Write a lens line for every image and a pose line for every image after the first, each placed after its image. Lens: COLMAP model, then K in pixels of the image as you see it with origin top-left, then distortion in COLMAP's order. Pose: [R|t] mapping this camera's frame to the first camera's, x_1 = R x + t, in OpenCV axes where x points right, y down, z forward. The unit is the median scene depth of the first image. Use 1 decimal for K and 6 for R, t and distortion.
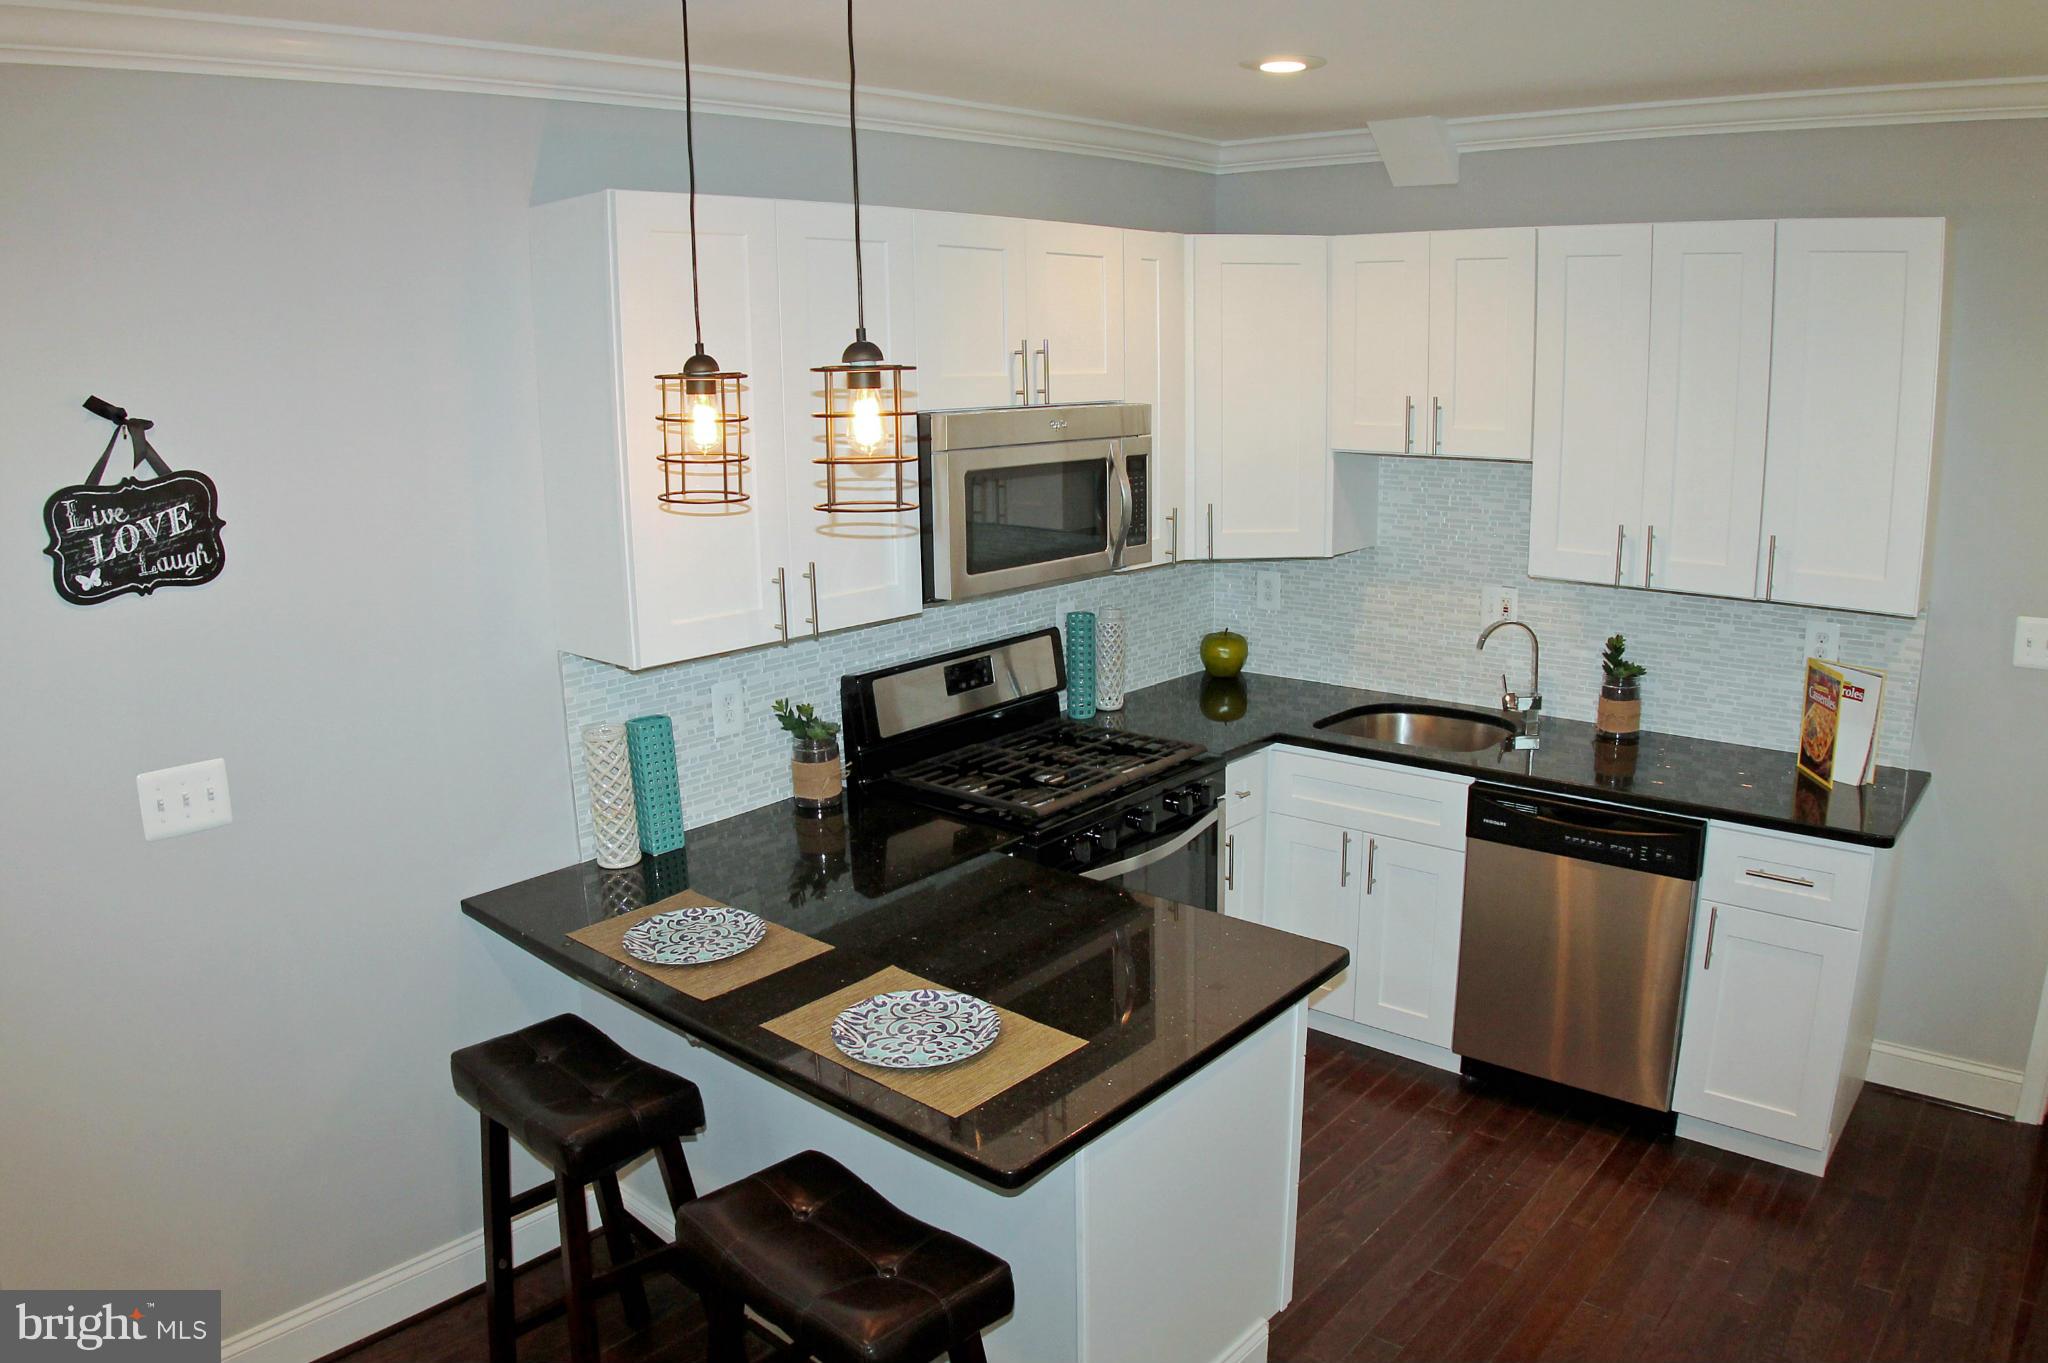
lens RADIAL K [[1418.1, 0, 1024.0], [0, 1418.1, 681.5], [0, 0, 1]] dist [-0.220922, 0.077636]
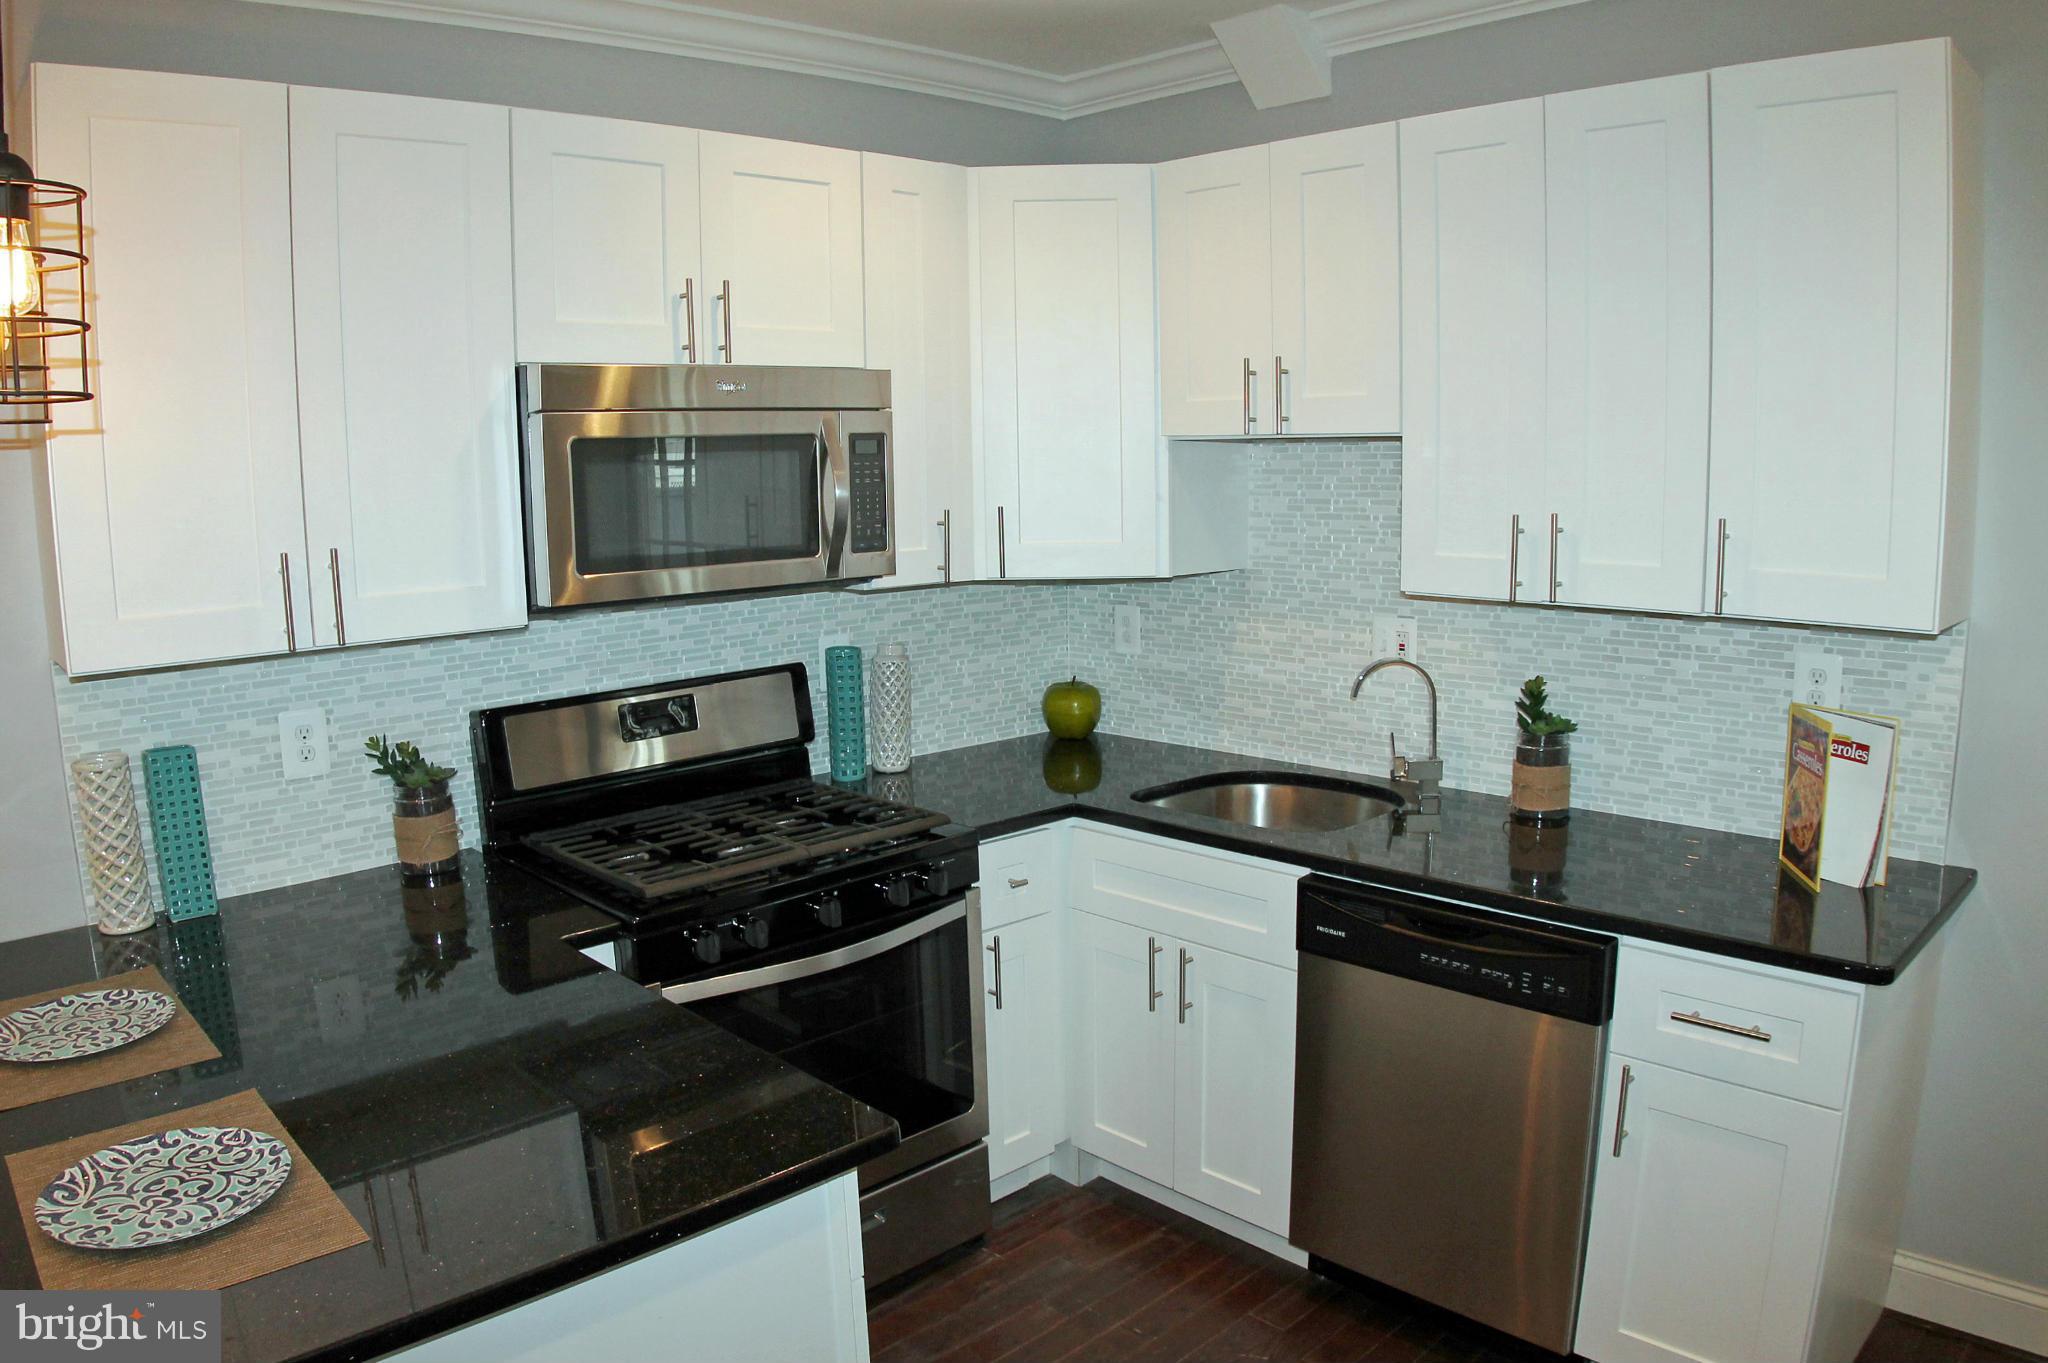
lens RADIAL K [[1418.1, 0, 1024.0], [0, 1418.1, 681.5], [0, 0, 1]] dist [-0.220922, 0.077636]
pose [[0.995843, 0.014018, -0.090002, 0.243455], [-0.019970, 0.997648, -0.065570, 0.023620], [0.088871, 0.067095, 0.993781, 0.259948]]
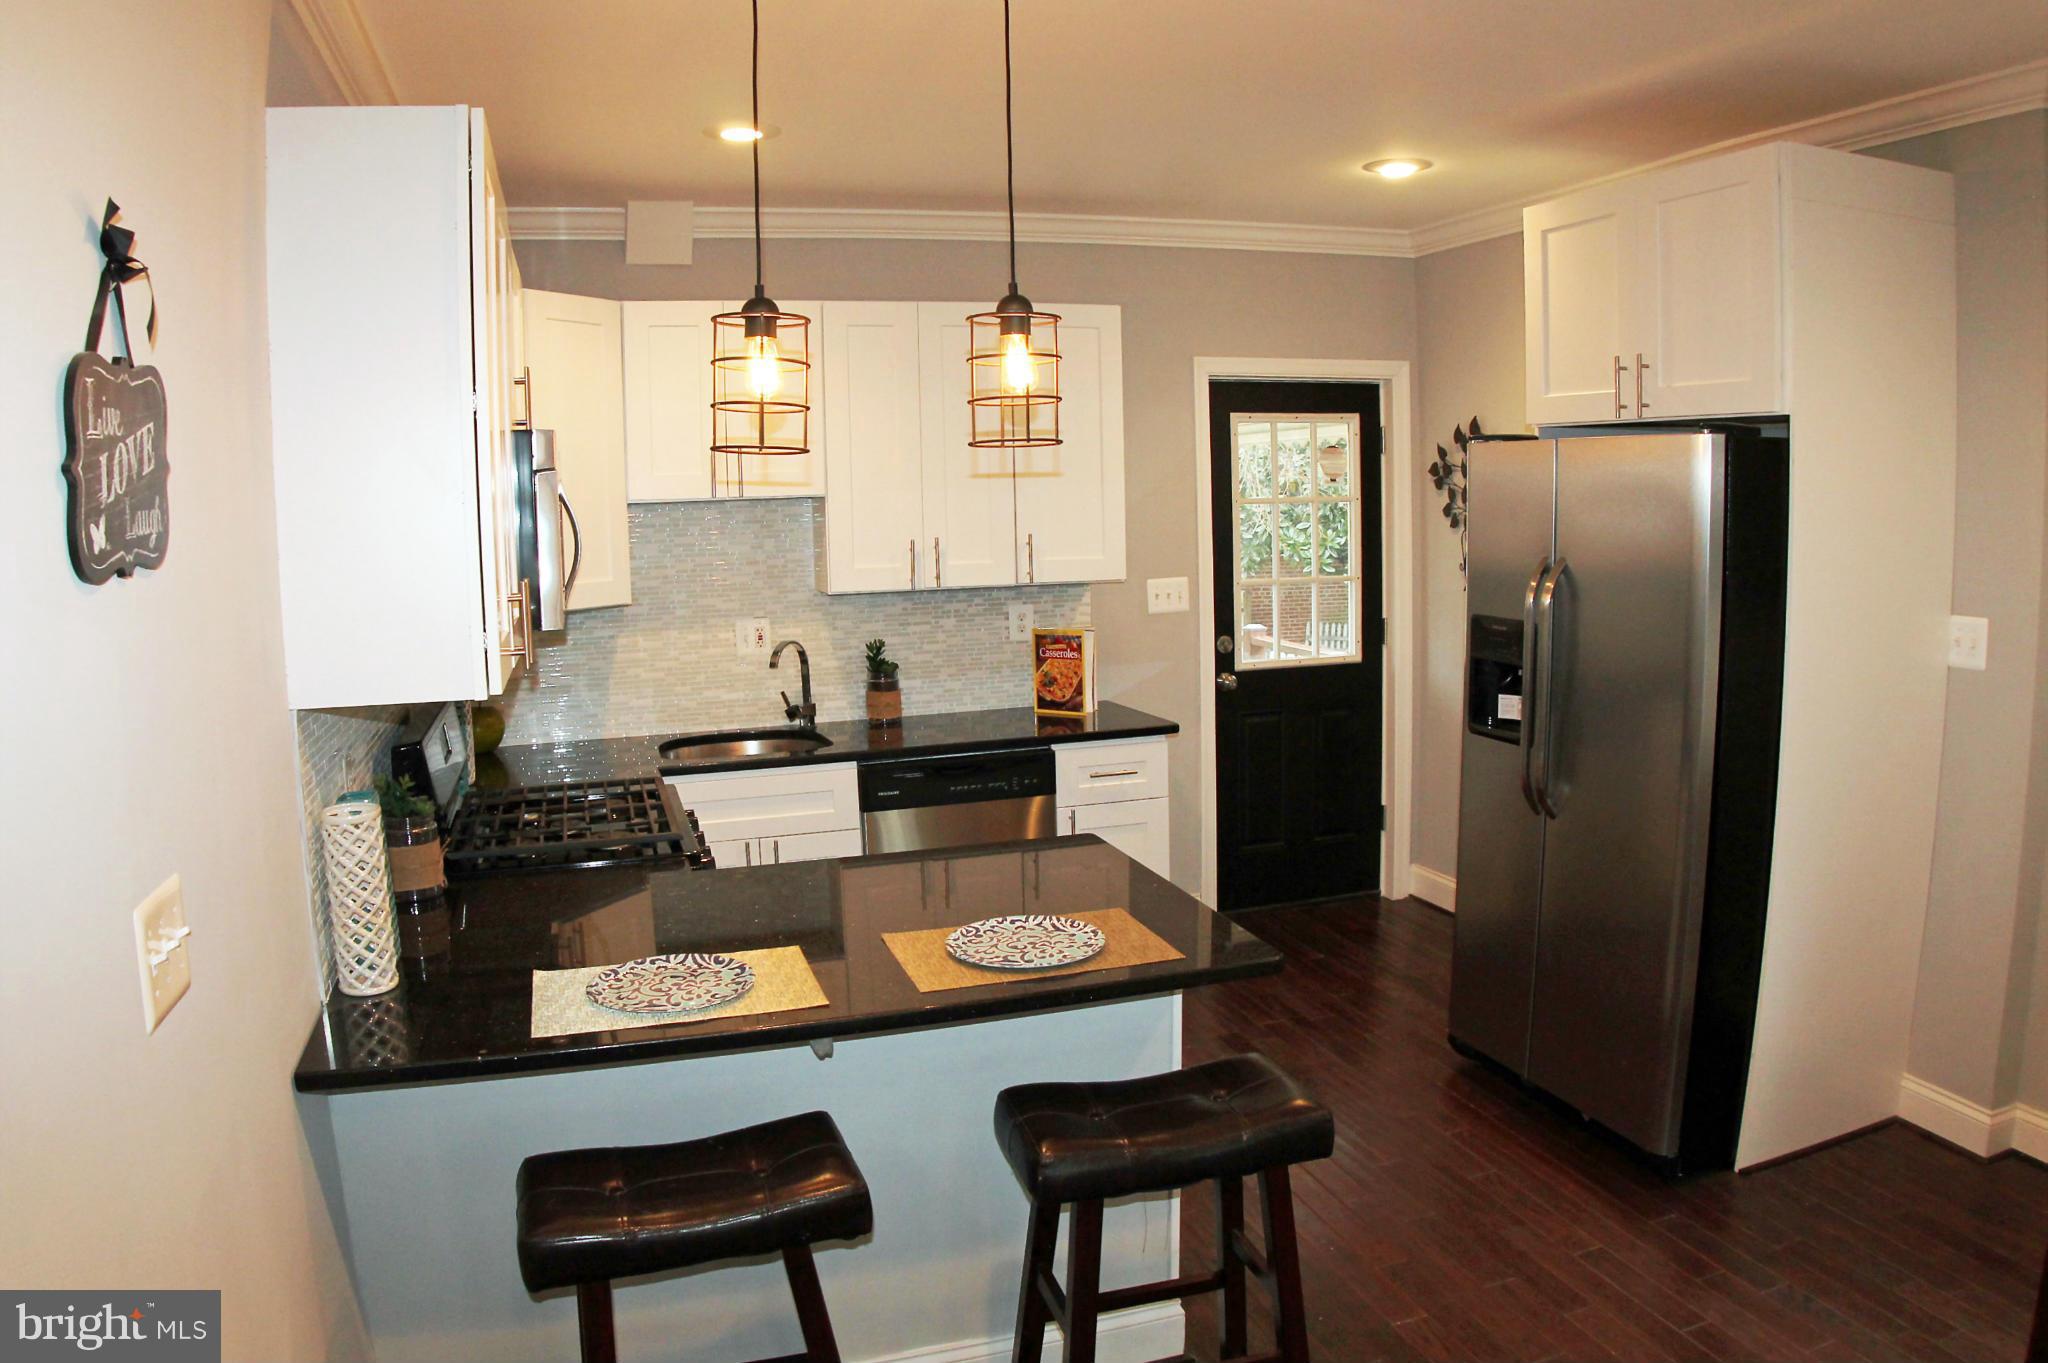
lens RADIAL K [[1395.6, 0, 1024.0], [0, 1395.6, 681.5], [0, 0, 1]] dist [-0.232533, 0.108214]
pose [[0.521236, -0.105526, 0.846863, -0.581957], [0.201551, 0.979476, -0.002002, 0.033697], [-0.829271, 0.171730, 0.531807, 0.252957]]
